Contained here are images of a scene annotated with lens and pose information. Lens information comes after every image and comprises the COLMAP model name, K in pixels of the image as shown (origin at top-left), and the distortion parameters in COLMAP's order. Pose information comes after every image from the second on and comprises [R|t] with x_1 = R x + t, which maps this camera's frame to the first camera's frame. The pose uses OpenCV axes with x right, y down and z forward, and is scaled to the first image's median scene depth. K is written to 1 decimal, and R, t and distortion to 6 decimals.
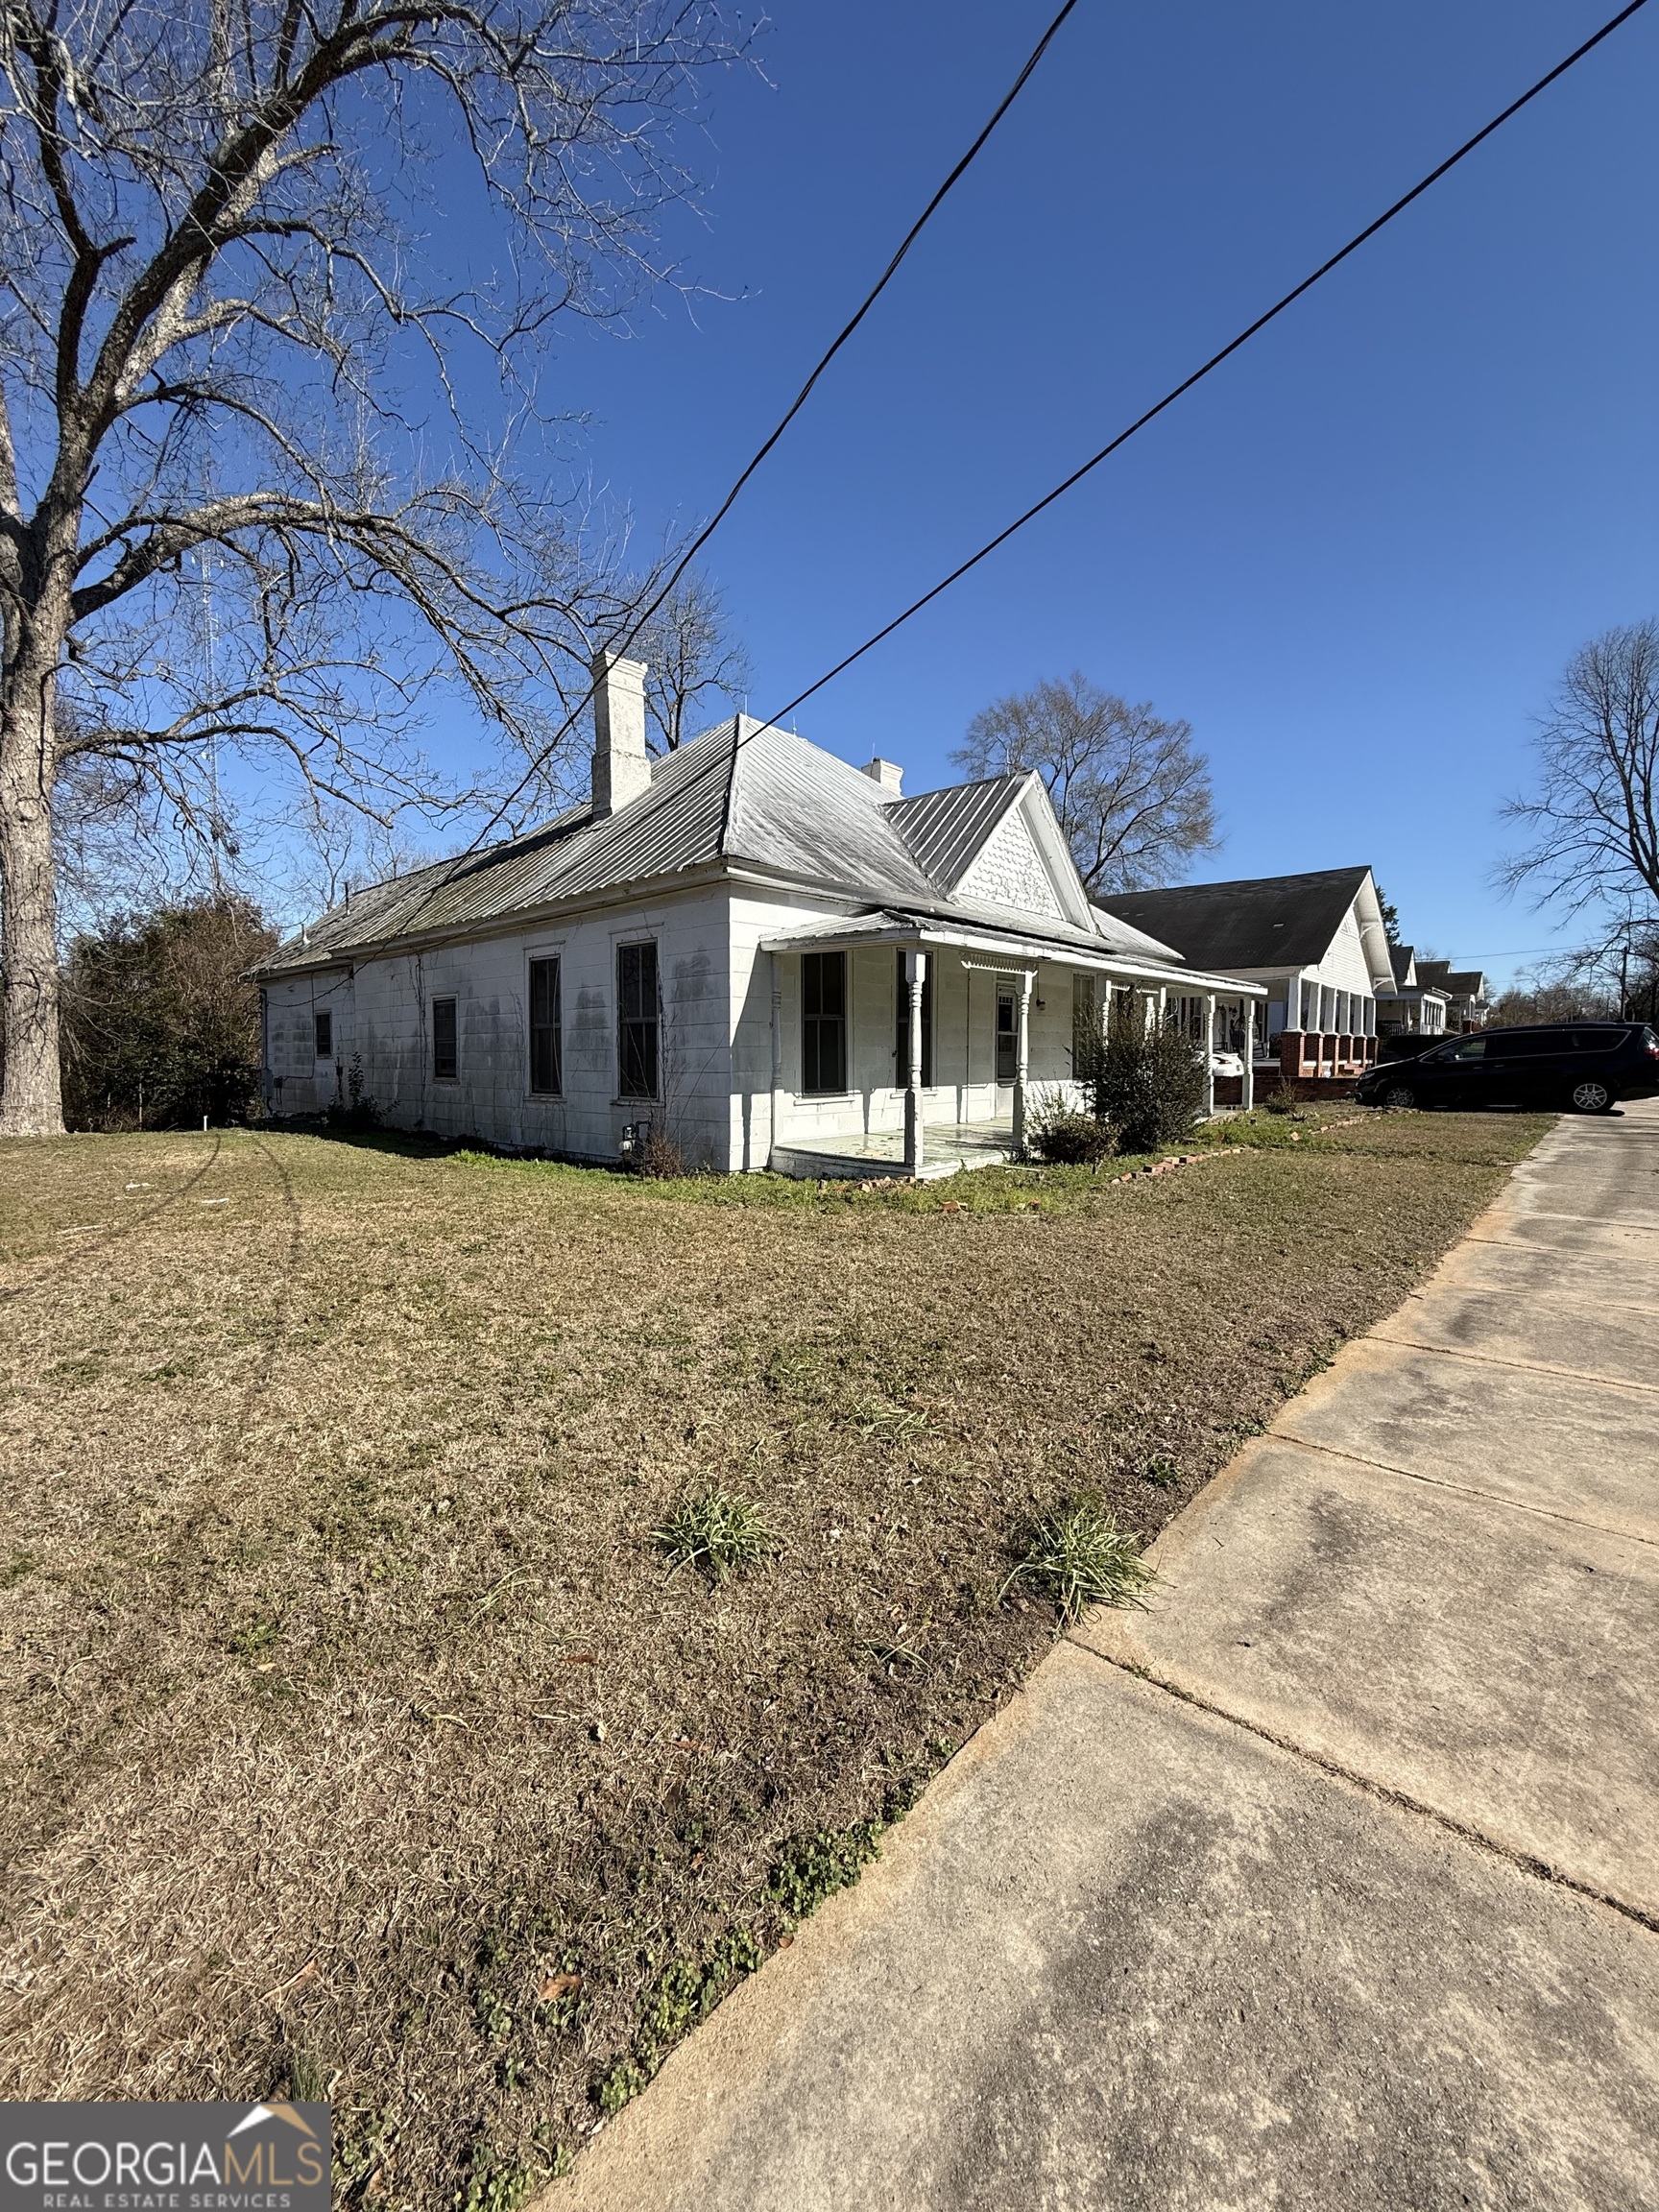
lens RADIAL K [[889.7, 0, 830.4], [0, 889.7, 1108.6], [0, 0, 1]] dist [0.003679, -0.000505]
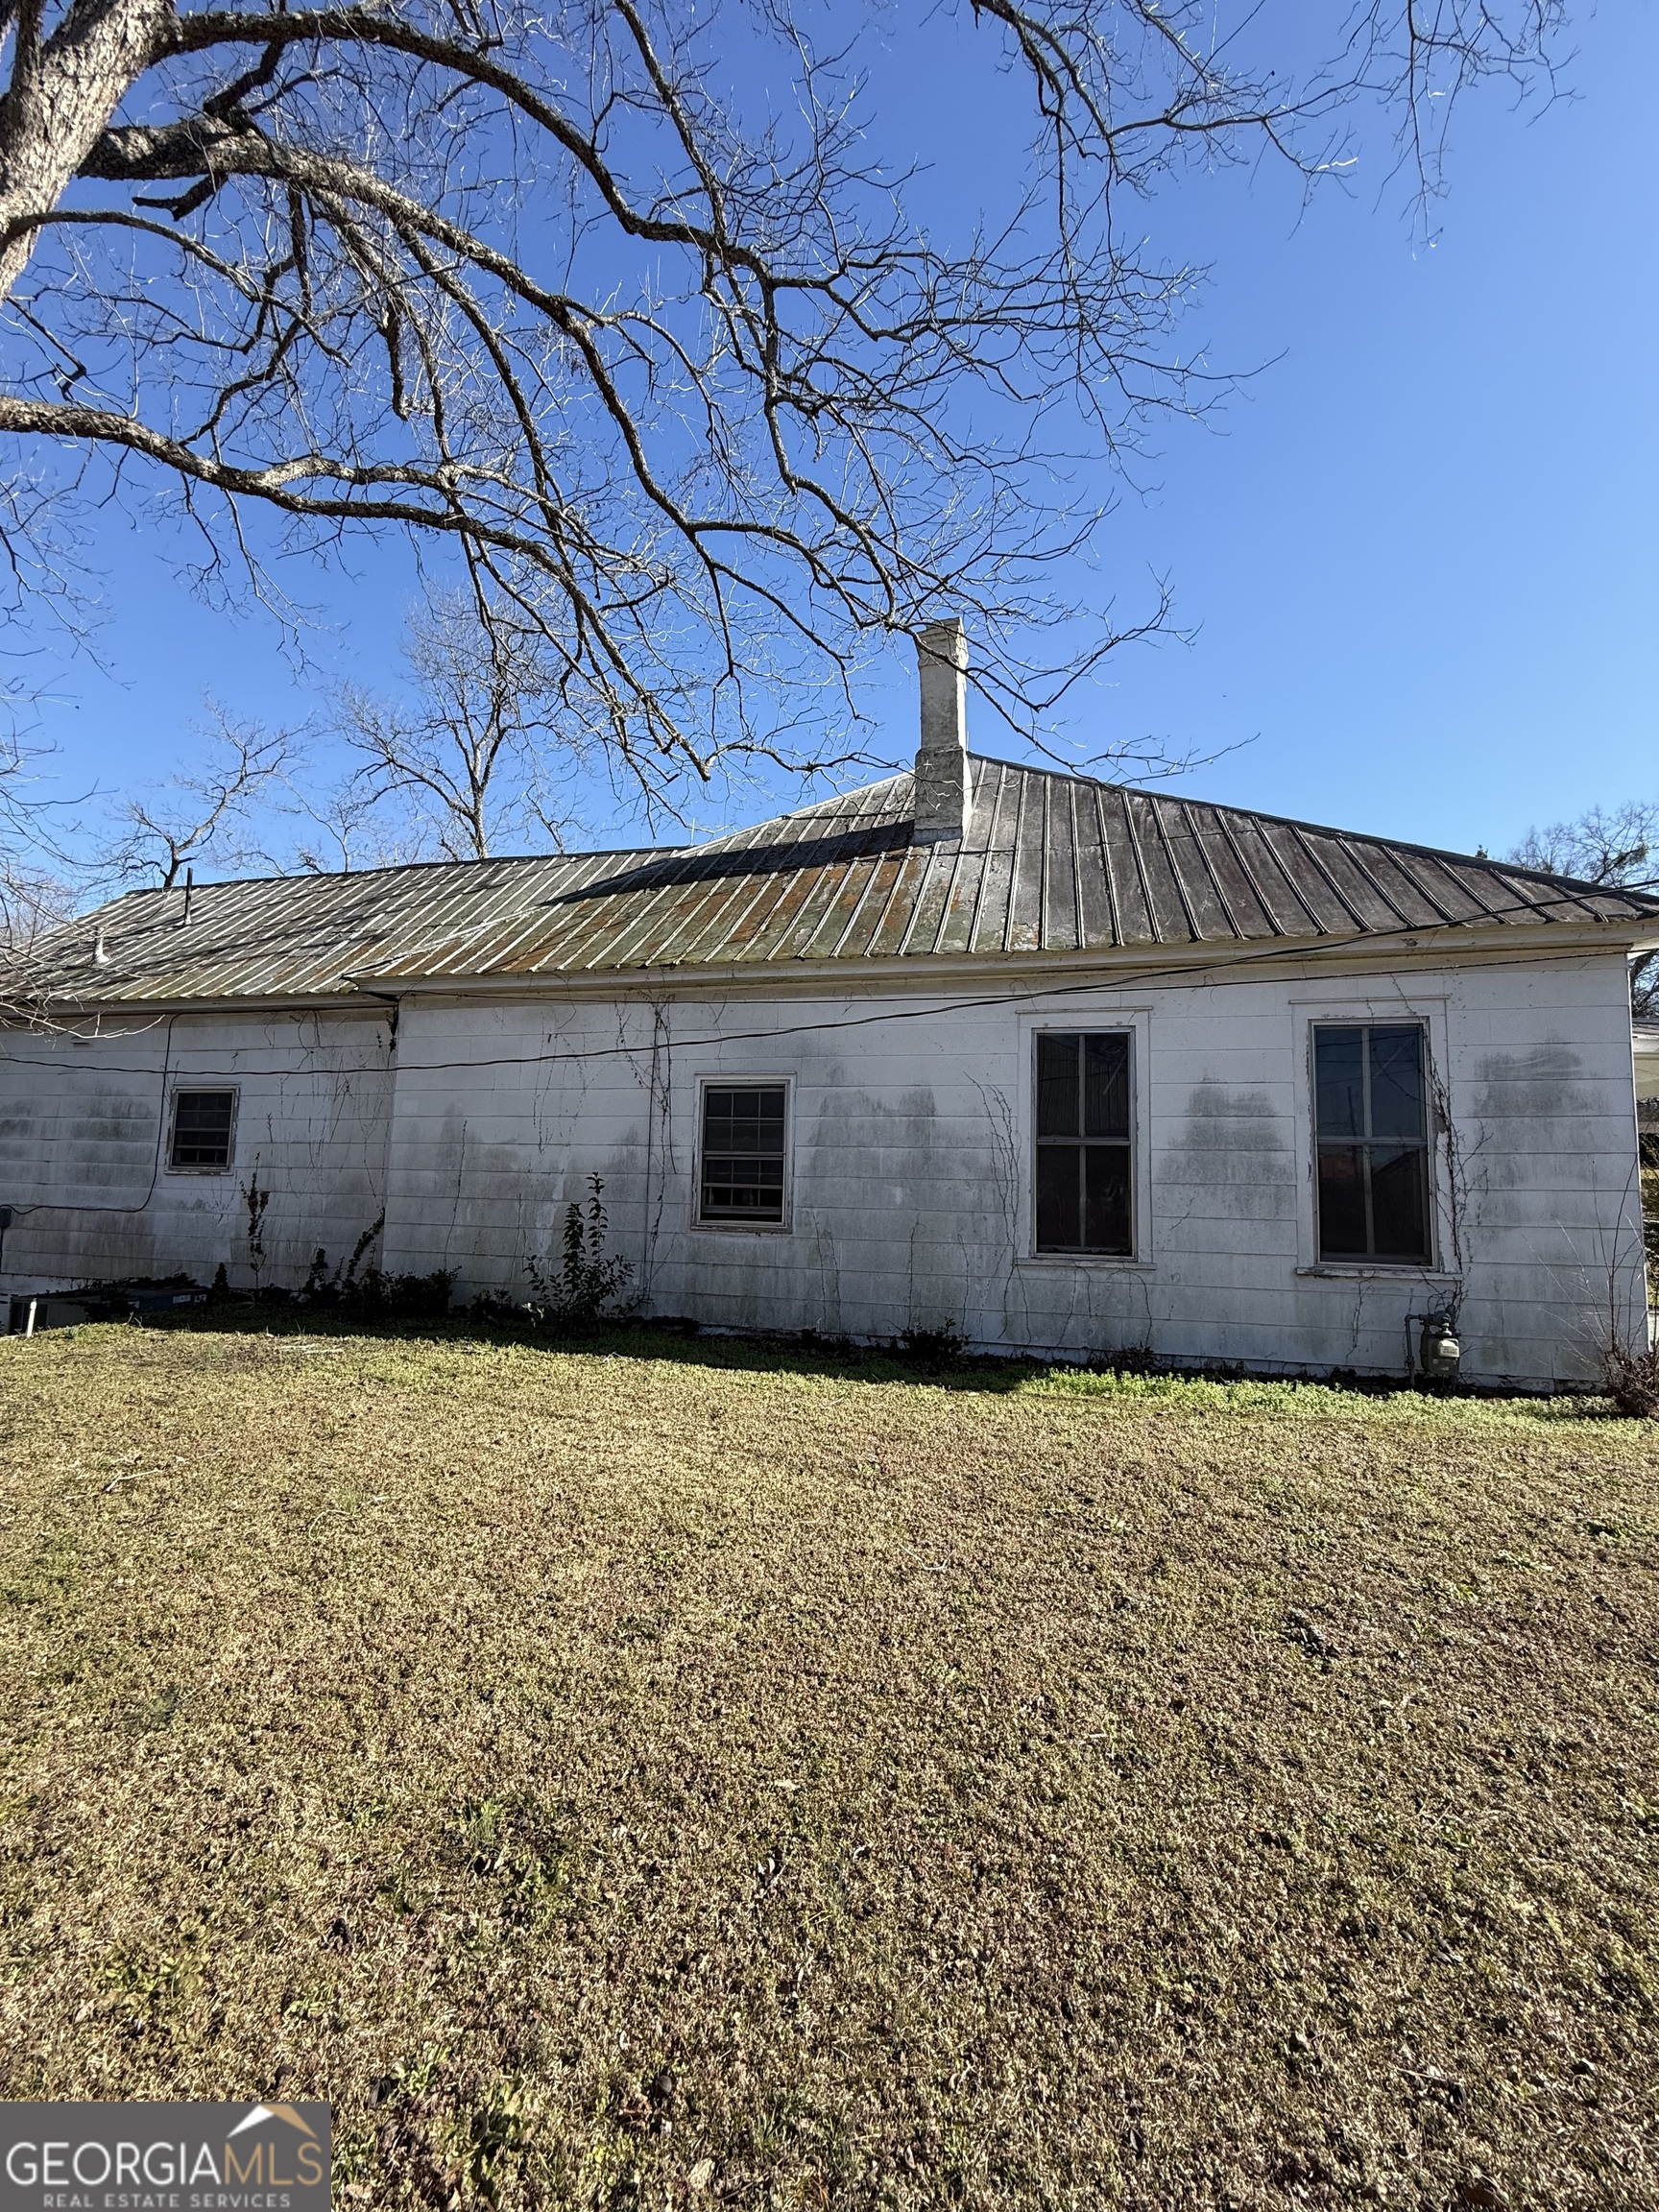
lens RADIAL K [[889.7, 0, 831.0], [0, 889.7, 1100.3], [0, 0, 1]] dist [0.003679, -0.000505]
pose [[0.882018, 0.061704, 0.467158, -0.800857], [0.005229, 0.990047, -0.140642, -0.038455], [-0.471186, 0.126492, 0.872917, 0.584682]]
